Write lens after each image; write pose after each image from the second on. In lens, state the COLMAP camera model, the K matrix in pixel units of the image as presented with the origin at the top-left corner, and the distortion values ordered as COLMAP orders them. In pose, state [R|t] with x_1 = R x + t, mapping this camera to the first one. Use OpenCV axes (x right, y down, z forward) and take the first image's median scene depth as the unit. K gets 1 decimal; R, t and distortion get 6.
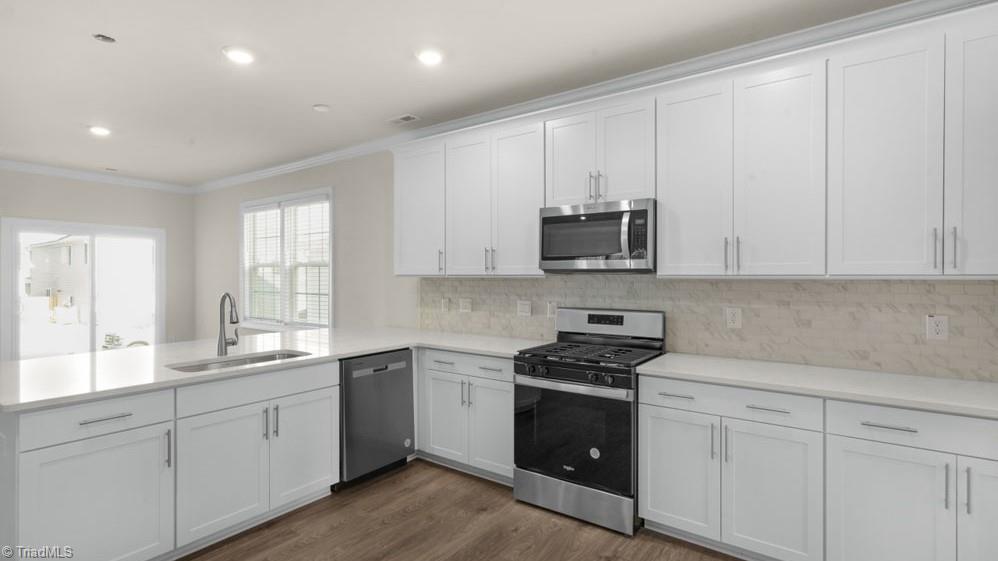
lens RADIAL K [[473.6, 0, 499.0], [0, 473.6, 280.5], [0, 0, 1]] dist [-0.001491, -0.000041]
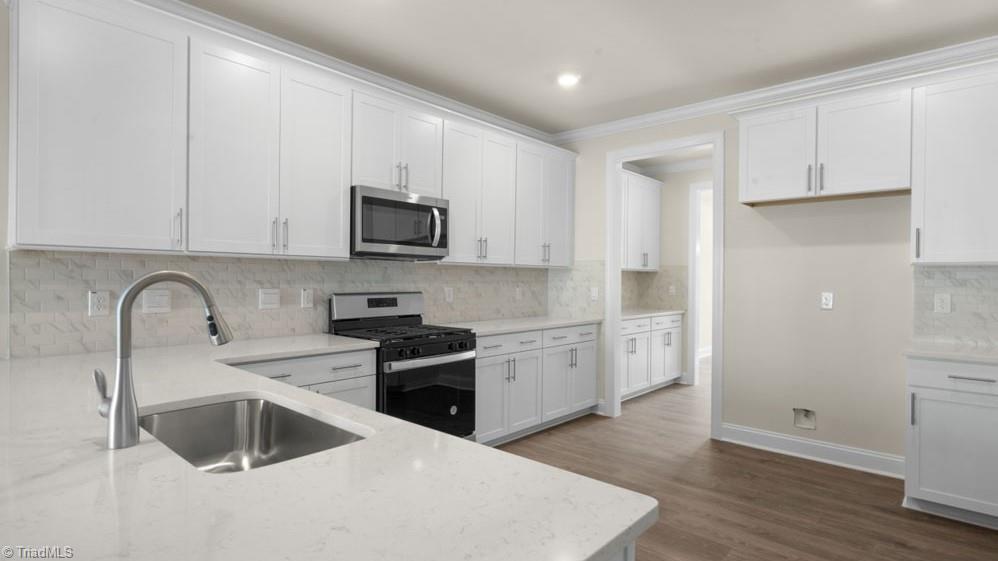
lens RADIAL K [[503.9, 0, 499.0], [0, 503.9, 280.5], [0, 0, 1]] dist [0.000628, 0.000285]
pose [[0.107334, -0.002611, 0.994220, -0.845818], [0.001174, 0.999996, 0.002500, 0.030697], [-0.994222, 0.000899, 0.107337, 0.613981]]
